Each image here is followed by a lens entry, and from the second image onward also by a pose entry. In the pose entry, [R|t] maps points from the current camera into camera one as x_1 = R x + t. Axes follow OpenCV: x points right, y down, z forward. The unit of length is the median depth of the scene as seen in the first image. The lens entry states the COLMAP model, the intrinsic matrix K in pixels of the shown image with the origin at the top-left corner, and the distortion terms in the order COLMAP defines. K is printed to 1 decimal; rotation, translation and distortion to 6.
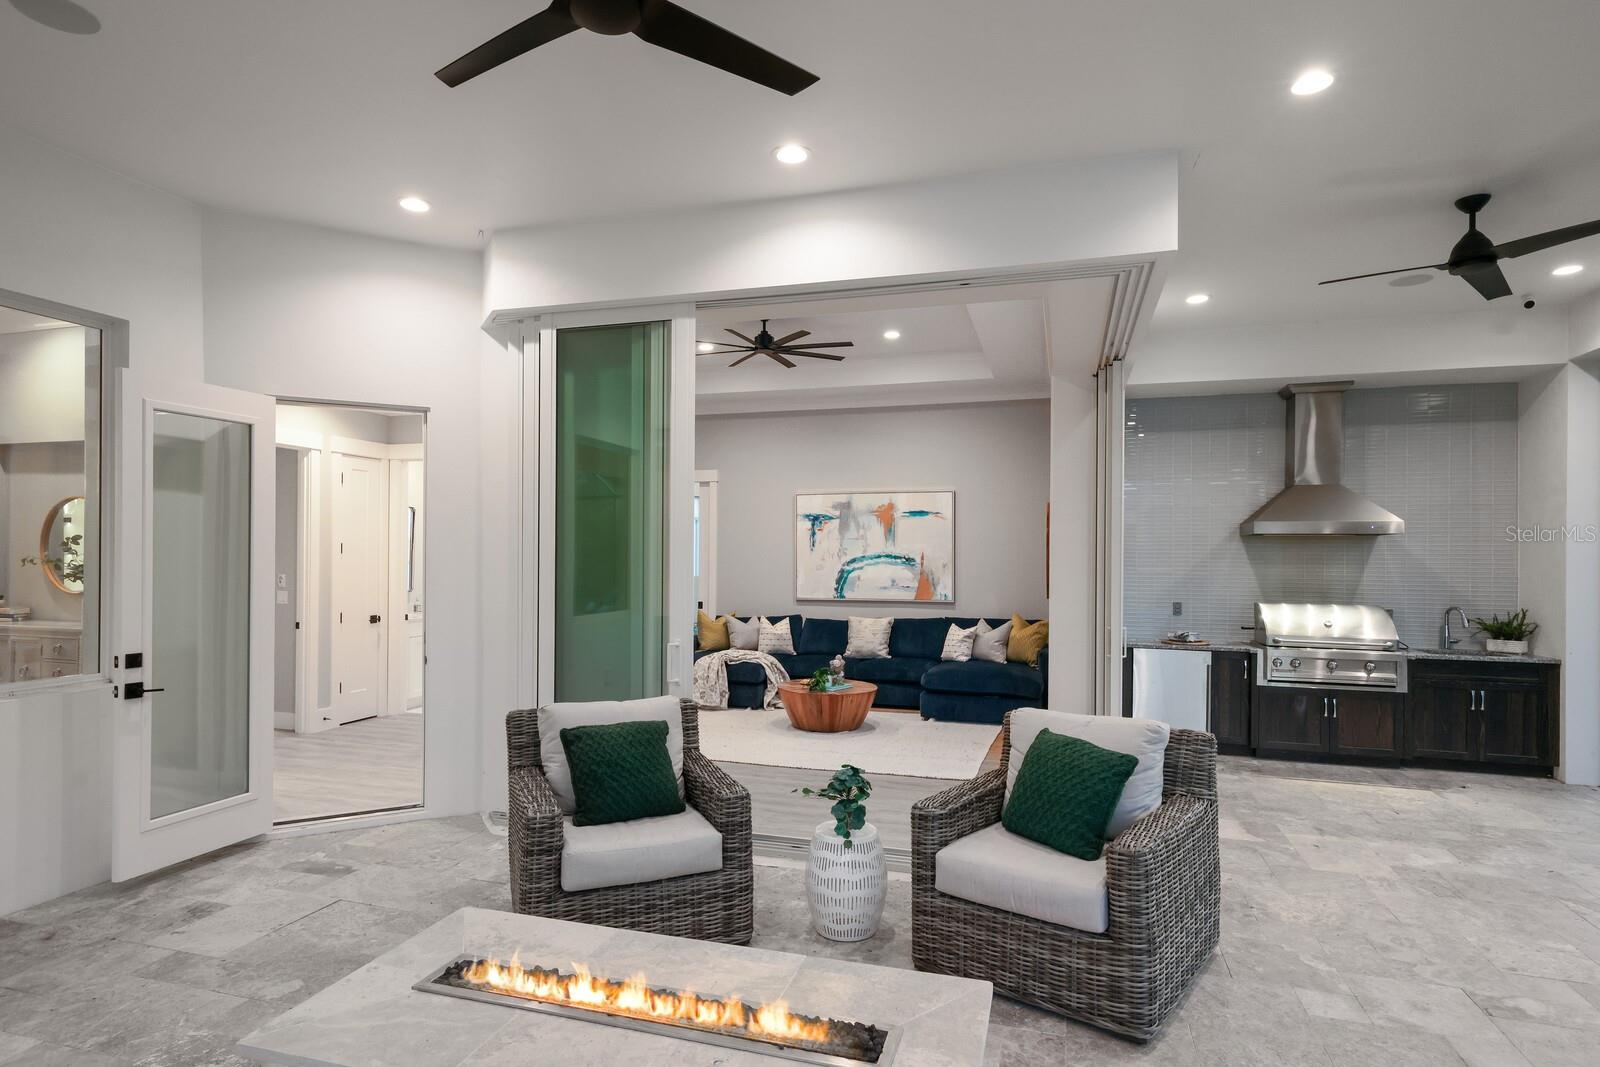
lens RADIAL K [[870.9, 0, 806.8], [0, 870.9, 554.8], [0, 0, 1]] dist [0.036041, 0.001057]
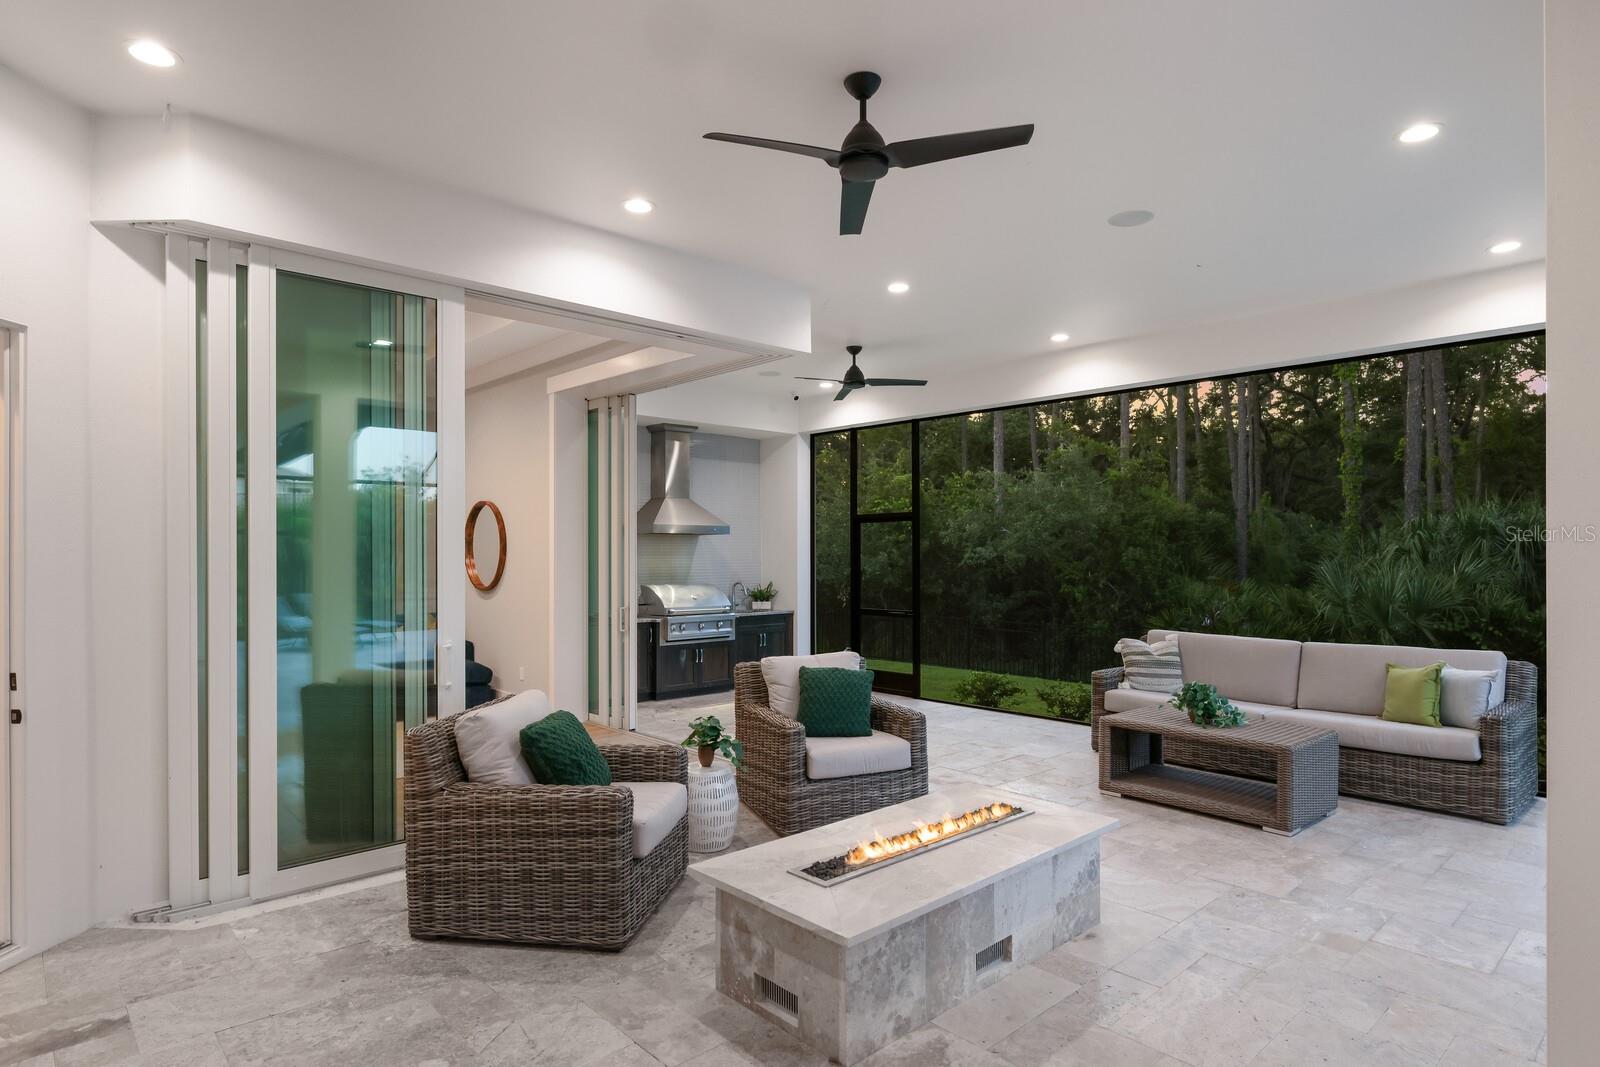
lens RADIAL K [[870.9, 0, 806.8], [0, 870.9, 554.8], [0, 0, 1]] dist [0.036041, 0.001057]
pose [[0.518487, -0.009331, 0.855035, -0.749964], [0.003006, 0.999954, 0.009089, -0.003644], [-0.855080, -0.002142, 0.518491, 0.174233]]
